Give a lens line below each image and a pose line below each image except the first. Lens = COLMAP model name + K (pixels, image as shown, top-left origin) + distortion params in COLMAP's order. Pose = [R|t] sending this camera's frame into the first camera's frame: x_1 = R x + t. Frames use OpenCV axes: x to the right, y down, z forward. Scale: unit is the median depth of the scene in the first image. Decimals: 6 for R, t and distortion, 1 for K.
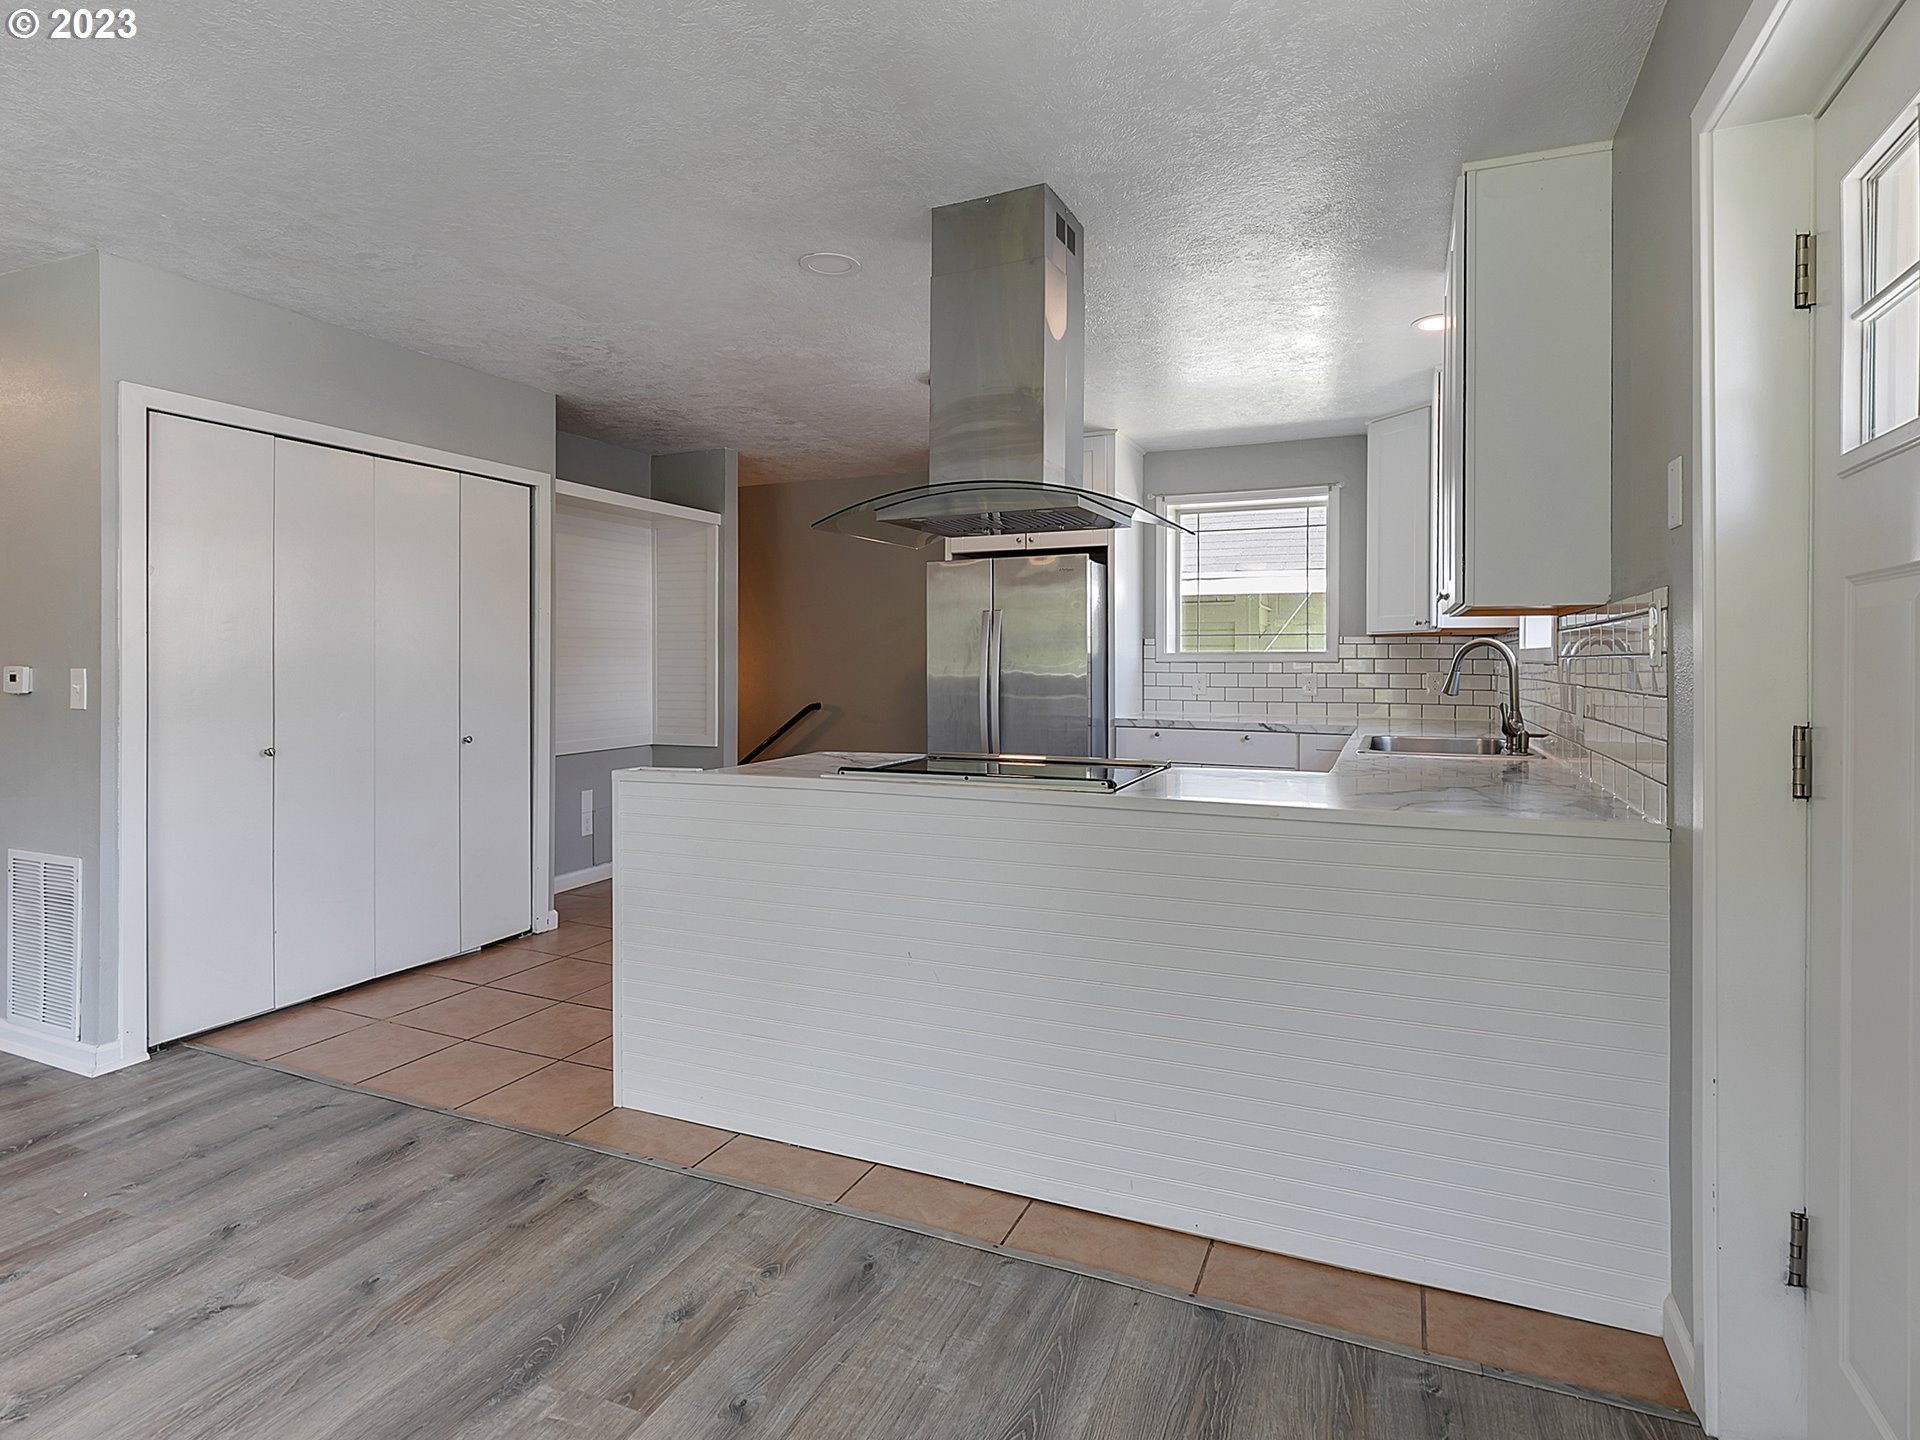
lens RADIAL K [[1004.6, 0, 949.4], [0, 1004.6, 657.4], [0, 0, 1]] dist [0.018087, -0.005165]
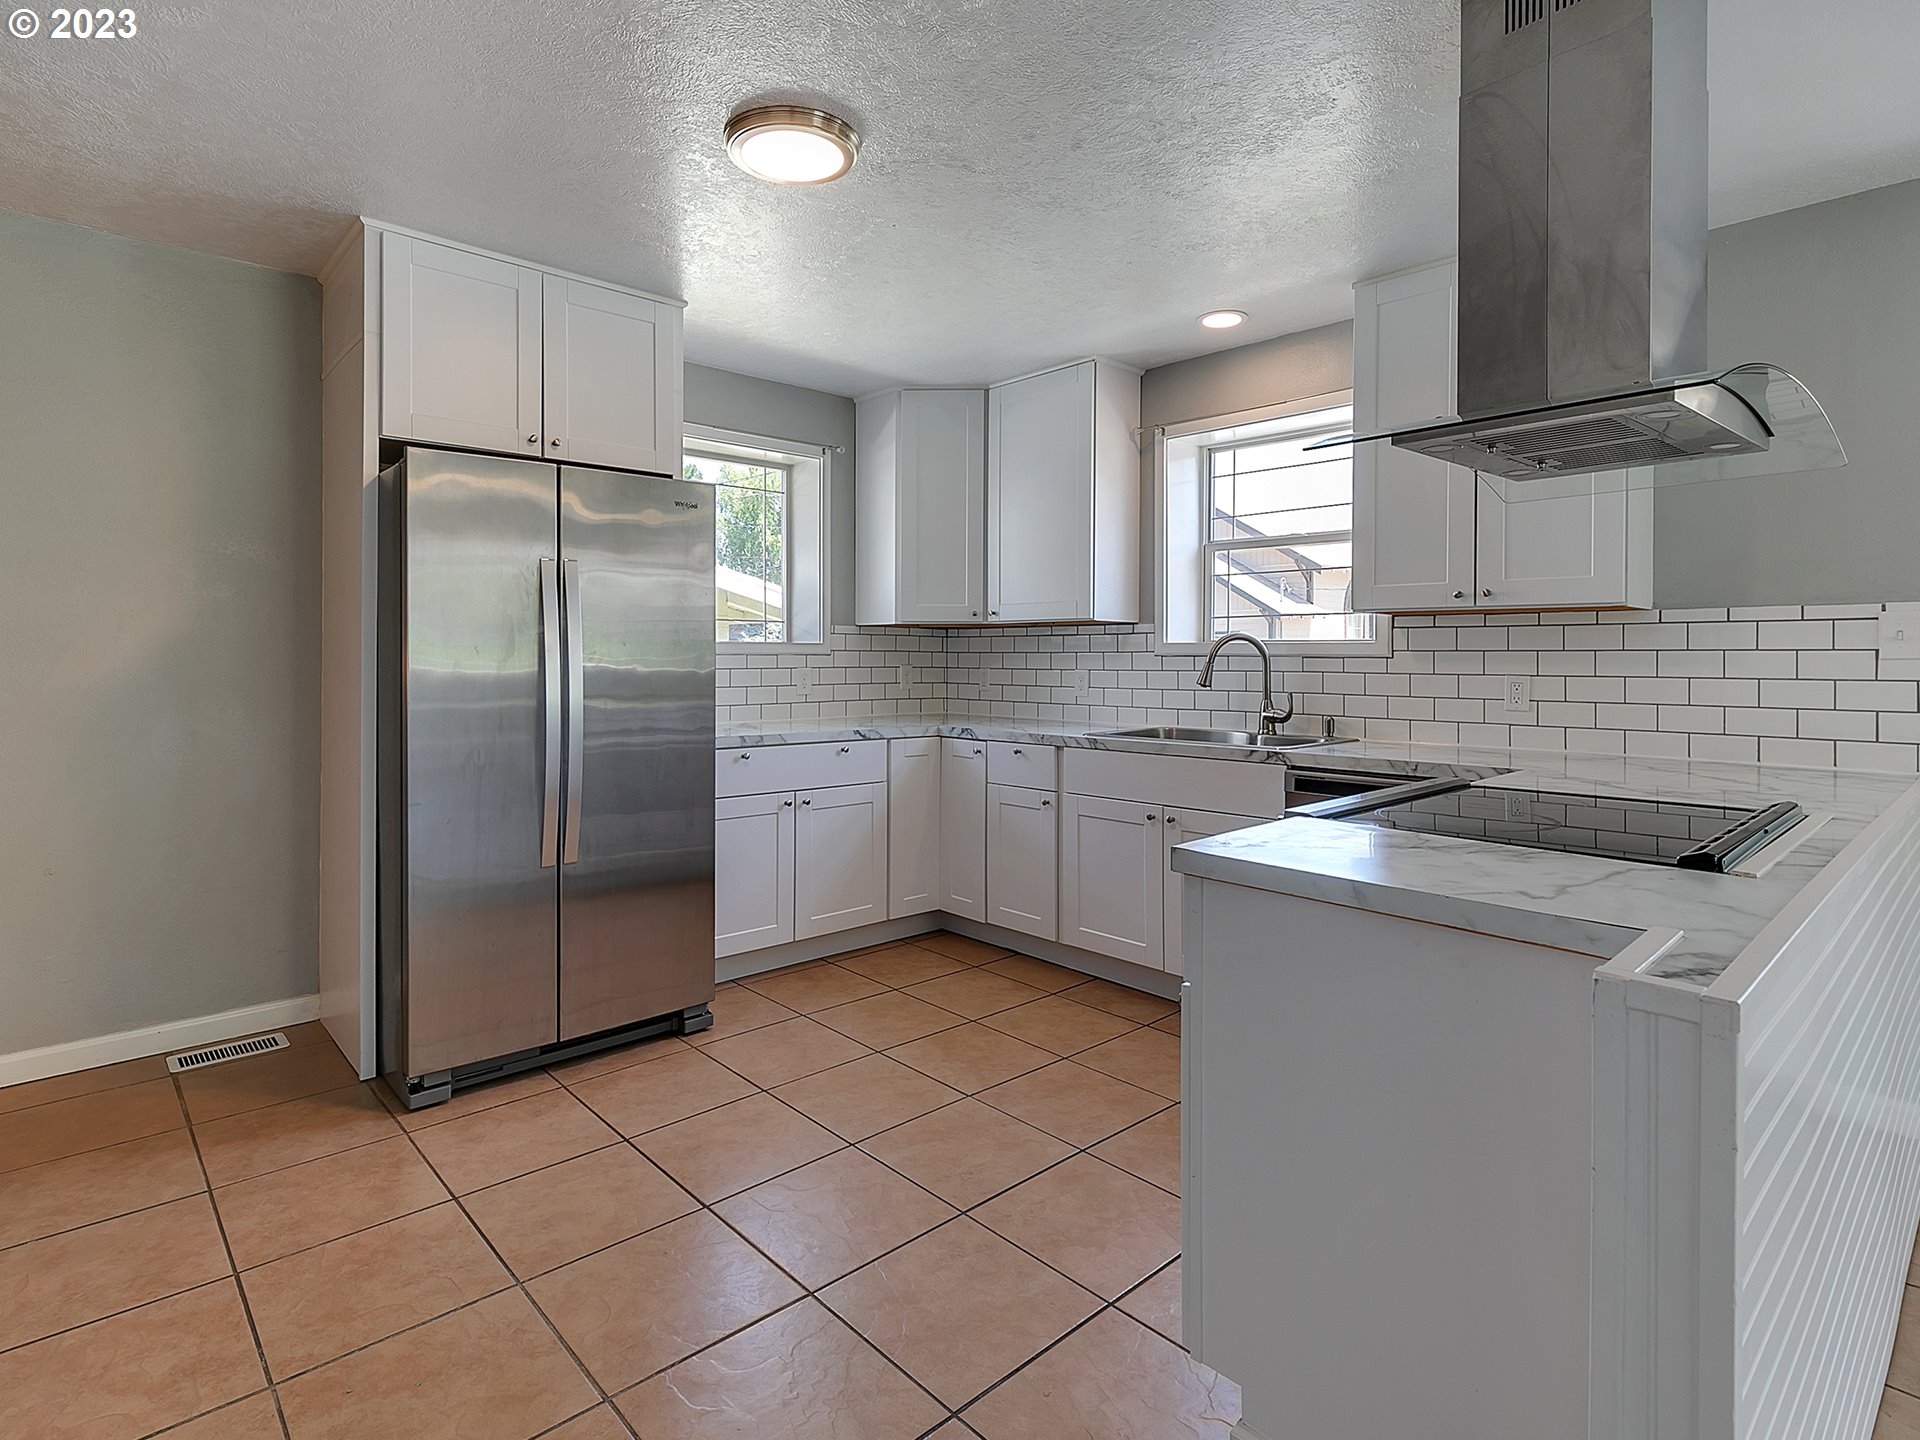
lens RADIAL K [[1004.6, 0, 940.1], [0, 1004.6, 659.7], [0, 0, 1]] dist [0.018087, -0.005165]
pose [[0.386720, -0.001245, 0.922196, -0.969852], [-0.007824, 0.999959, 0.004631, 0.011330], [-0.922164, -0.009006, 0.386694, 1.506299]]
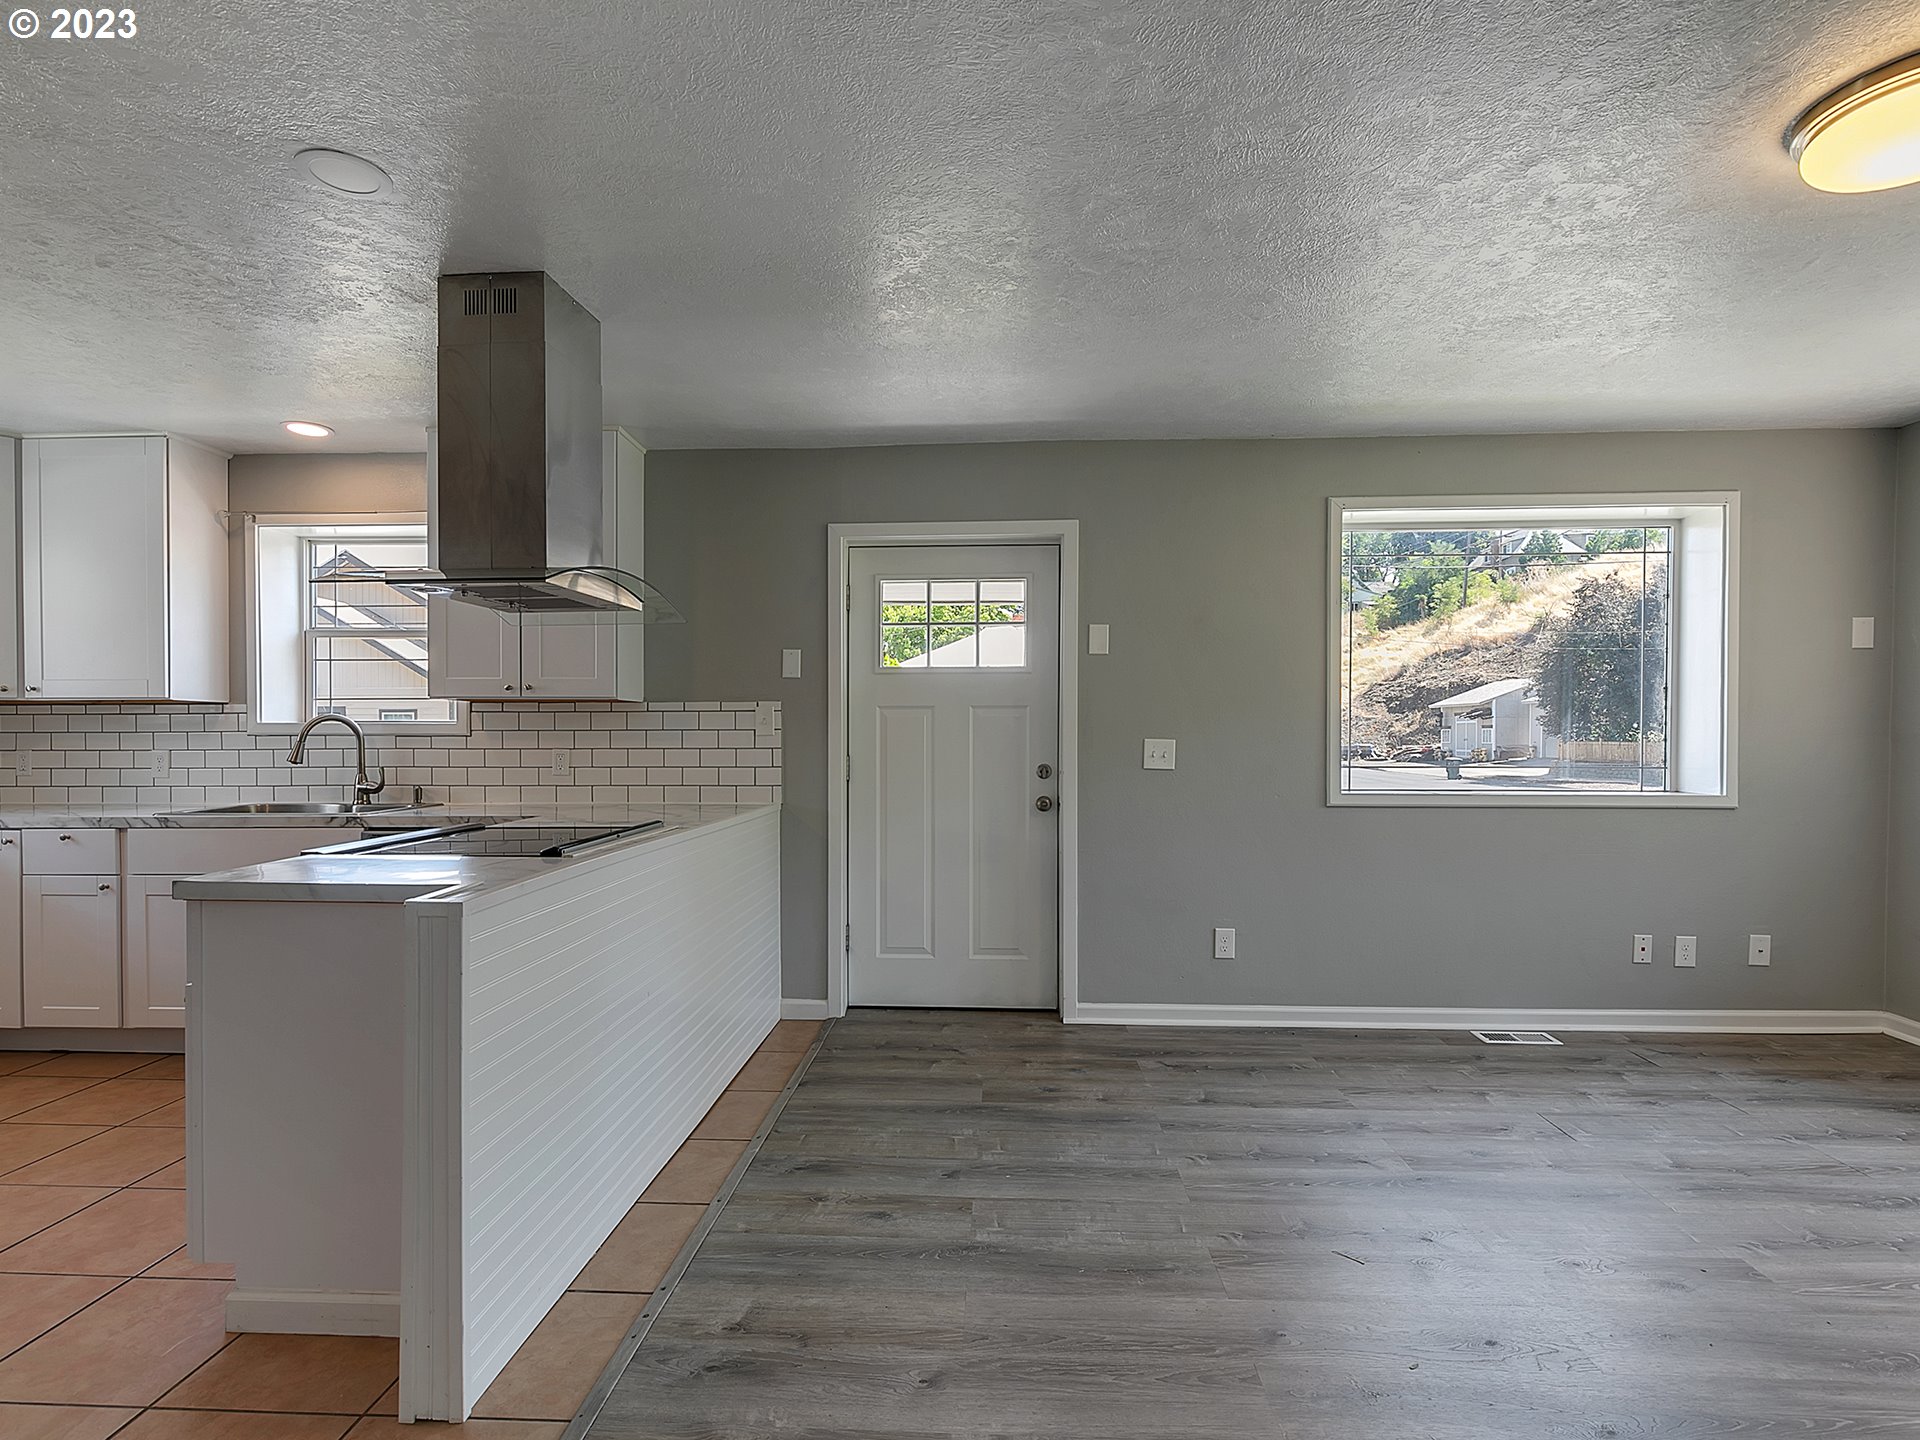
lens RADIAL K [[1004.6, 0, 952.0], [0, 1004.6, 741.4], [0, 0, 1]] dist [0.018087, -0.005165]
pose [[-0.357780, -0.003441, 0.933799, -1.414463], [-0.002407, 0.999993, 0.002762, 0.013130], [-0.933803, -0.001259, -0.357786, 1.276636]]
